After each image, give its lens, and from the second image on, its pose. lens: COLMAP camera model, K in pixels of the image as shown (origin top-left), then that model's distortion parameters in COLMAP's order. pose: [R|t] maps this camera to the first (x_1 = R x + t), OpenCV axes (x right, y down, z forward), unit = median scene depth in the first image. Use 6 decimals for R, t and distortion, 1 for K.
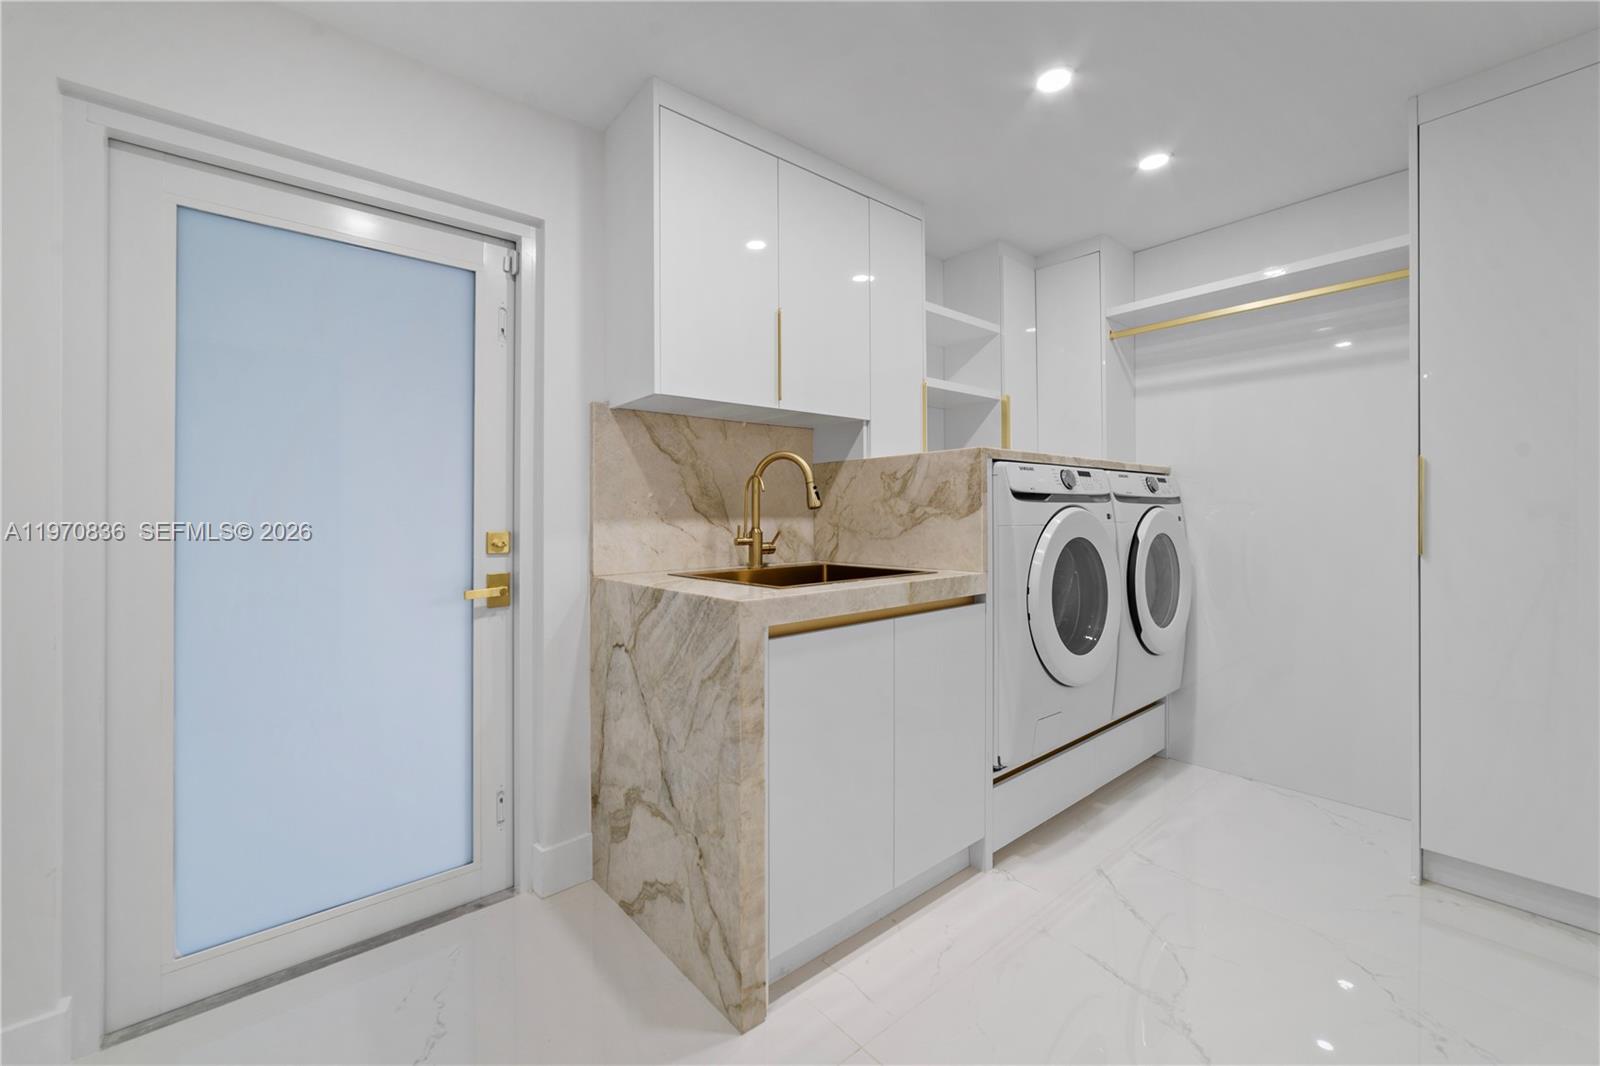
lens RADIAL K [[636.1, 0, 797.5], [0, 636.1, 517.6], [0, 0, 1]] dist [-0.013851, -0.000263]
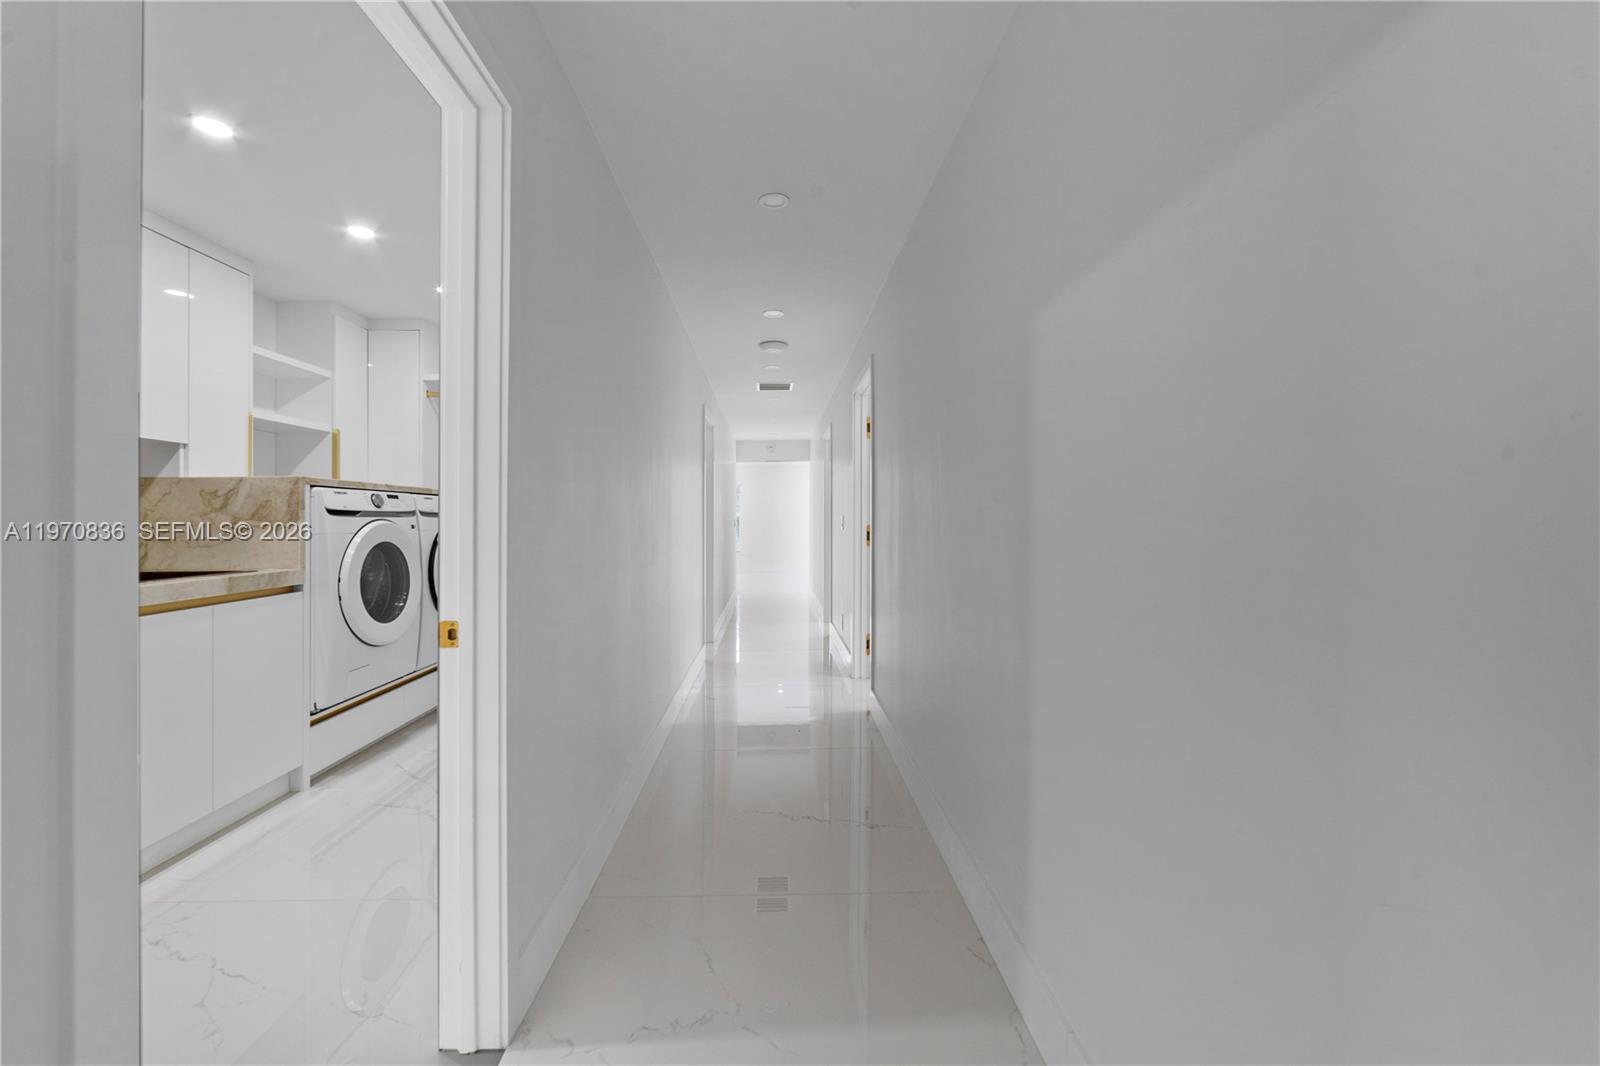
lens RADIAL K [[636.1, 0, 801.3], [0, 636.1, 514.3], [0, 0, 1]] dist [-0.013851, -0.000263]
pose [[0.624093, 0.009269, 0.781295, -0.088003], [0.005585, 0.999851, -0.016323, -0.001593], [-0.781330, 0.014550, 0.623949, -0.636396]]
